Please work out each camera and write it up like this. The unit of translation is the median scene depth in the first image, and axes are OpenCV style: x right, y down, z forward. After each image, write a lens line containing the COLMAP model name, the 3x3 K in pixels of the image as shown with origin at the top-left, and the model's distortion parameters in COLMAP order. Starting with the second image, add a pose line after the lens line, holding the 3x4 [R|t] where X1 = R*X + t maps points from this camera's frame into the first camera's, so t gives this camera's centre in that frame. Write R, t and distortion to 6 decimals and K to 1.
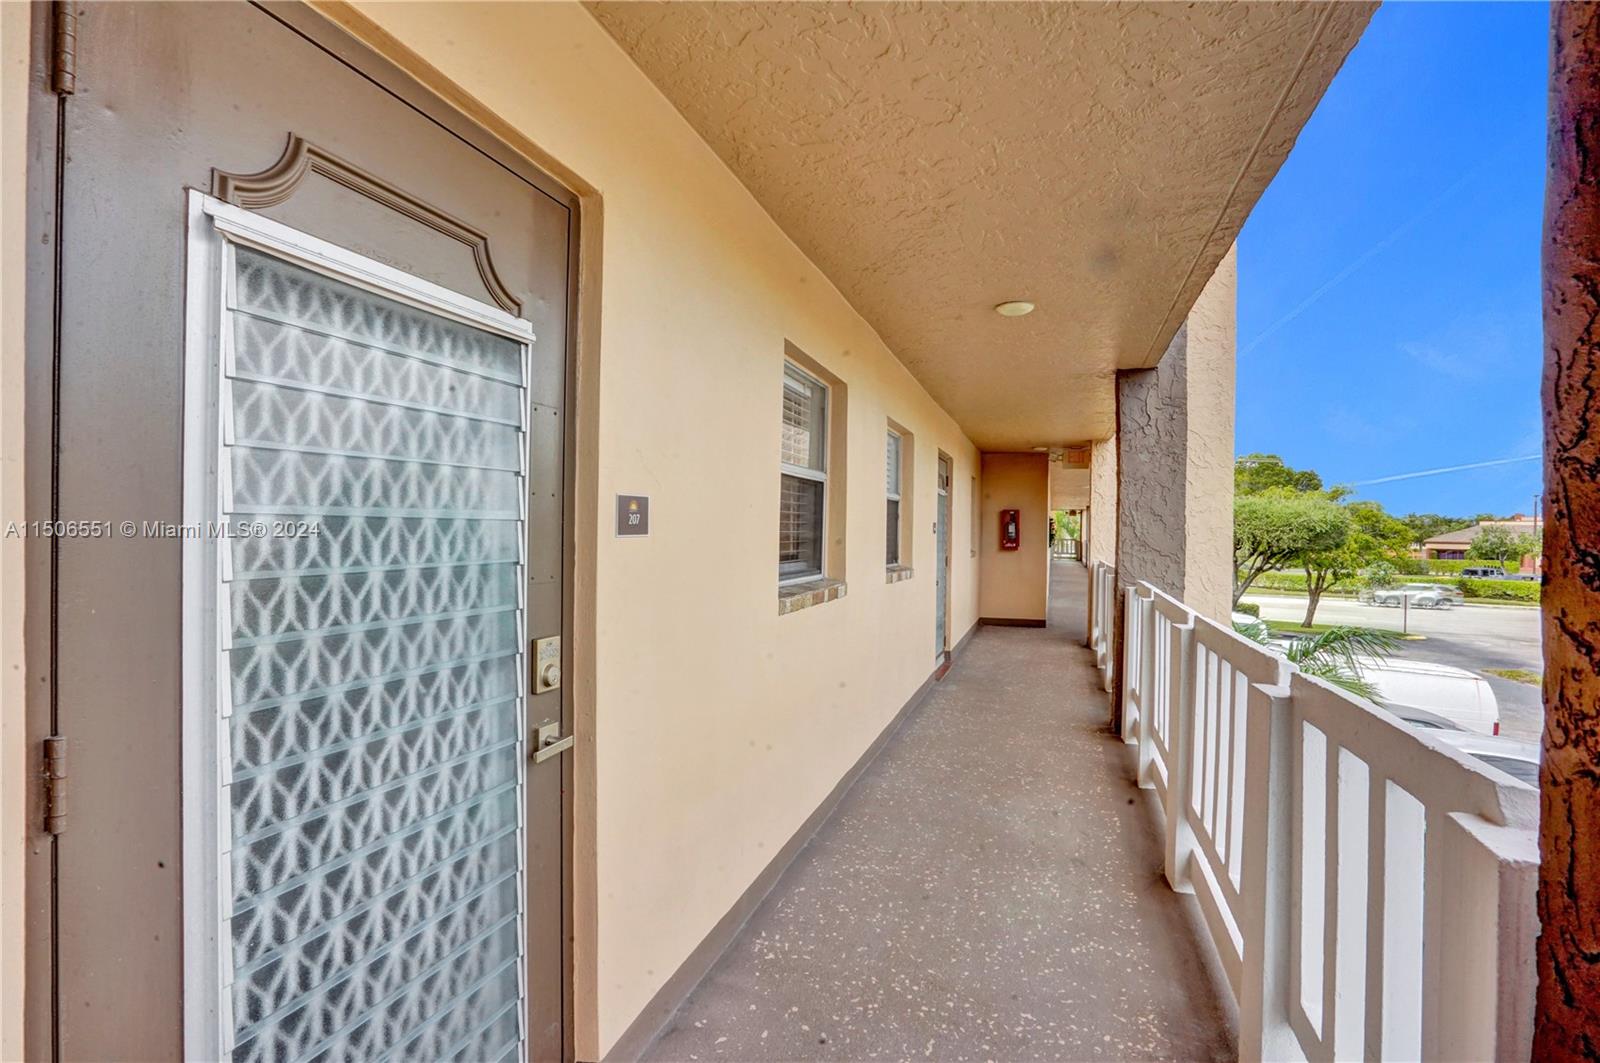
lens RADIAL K [[765.1, 0, 803.7], [0, 765.1, 534.4], [0, 0, 1]] dist [-0.035261, 0.016613]
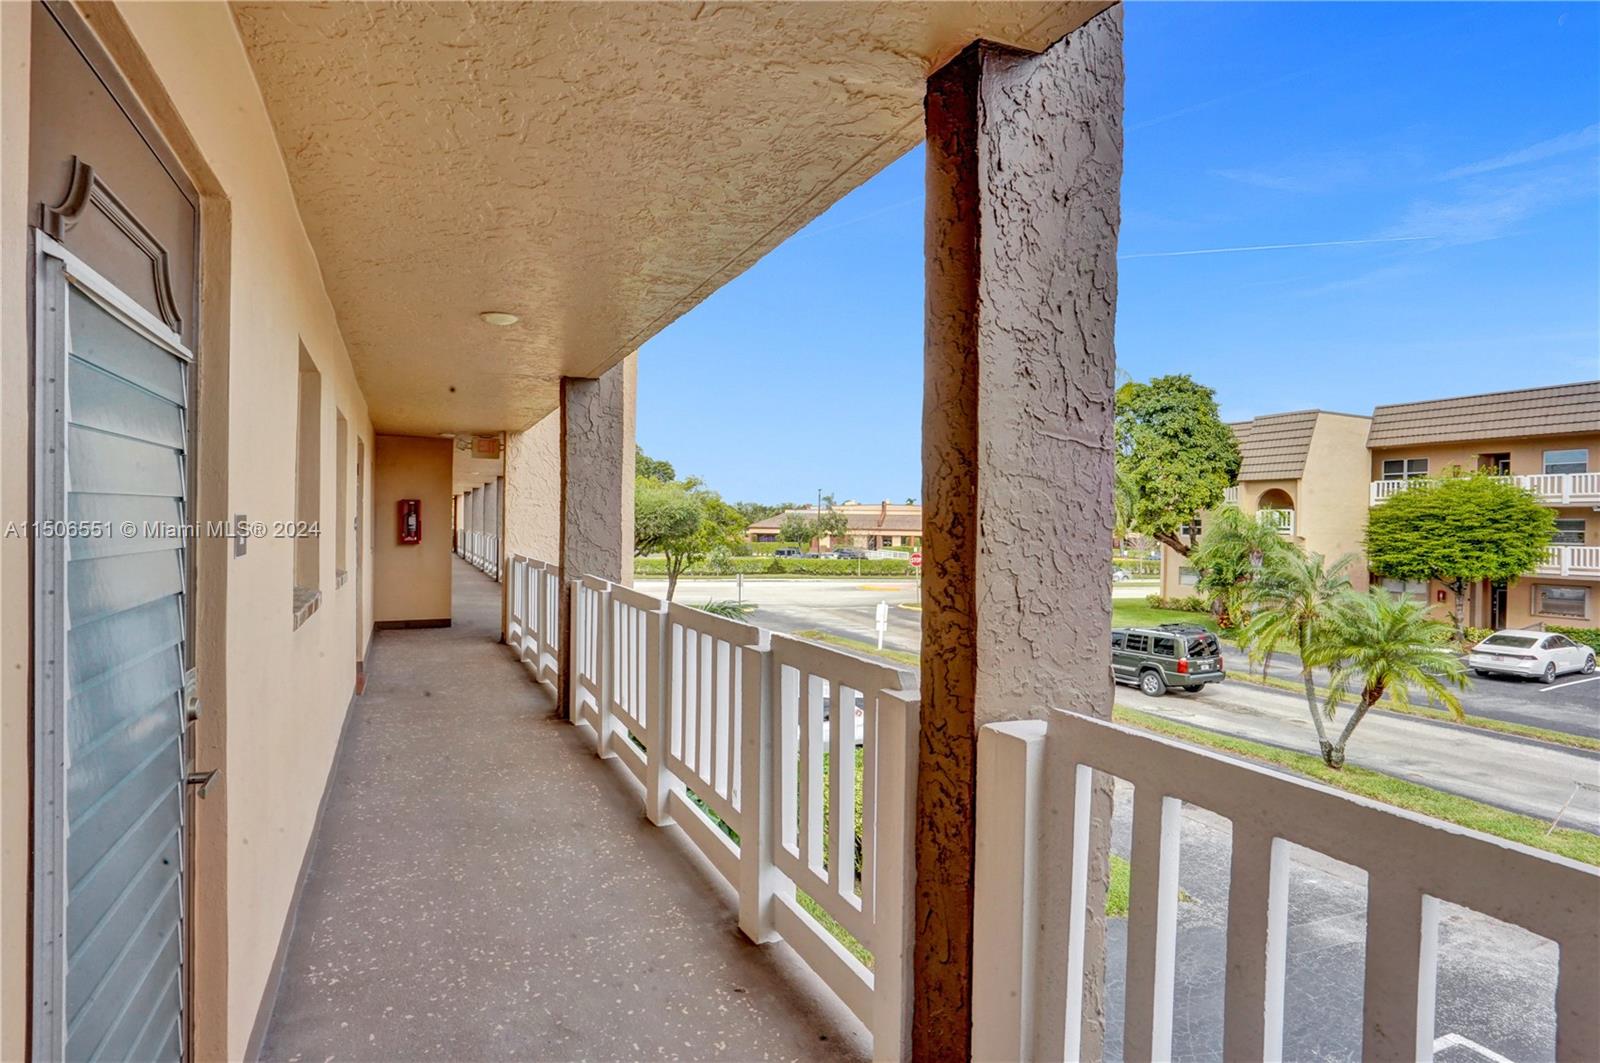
lens RADIAL K [[840.5, 0, 810.7], [0, 840.5, 532.0], [0, 0, 1]] dist [0.000227, 0.006632]
pose [[0.721592, -0.010040, 0.692246, -0.154570], [0.000864, 0.999907, 0.013602, -0.014822], [-0.692318, -0.009217, 0.721533, -0.088741]]
